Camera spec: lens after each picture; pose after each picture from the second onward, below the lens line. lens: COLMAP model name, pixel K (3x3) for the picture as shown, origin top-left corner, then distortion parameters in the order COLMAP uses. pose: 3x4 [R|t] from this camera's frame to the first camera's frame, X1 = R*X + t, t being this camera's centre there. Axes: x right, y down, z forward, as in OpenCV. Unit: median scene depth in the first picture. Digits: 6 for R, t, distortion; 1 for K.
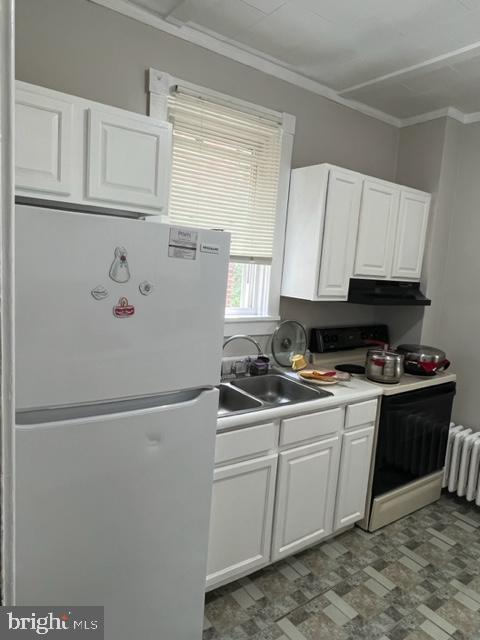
lens RADIAL K [[429.0, 0, 240.0], [0, 429.0, 320.0], [0, 0, 1]] dist [-0.001915, 0.001376]
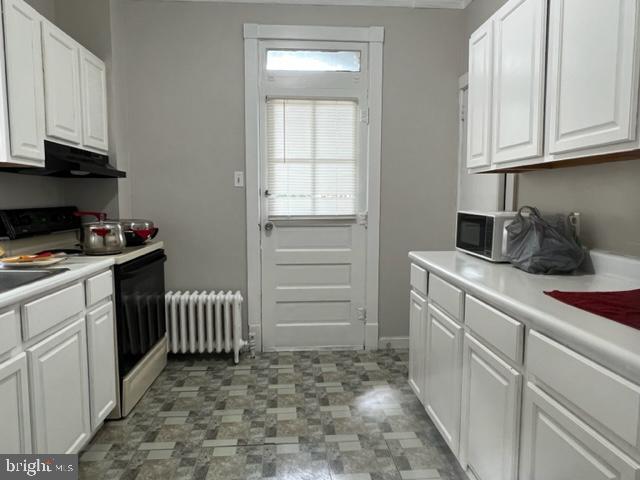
lens RADIAL K [[429.0, 0, 316.5], [0, 429.0, 242.7], [0, 0, 1]] dist [-0.001915, 0.001376]
pose [[0.532230, -0.147649, 0.833625, -0.189864], [0.146955, 0.985839, 0.080784, 0.113238], [-0.833748, 0.079510, 0.546391, 0.127282]]
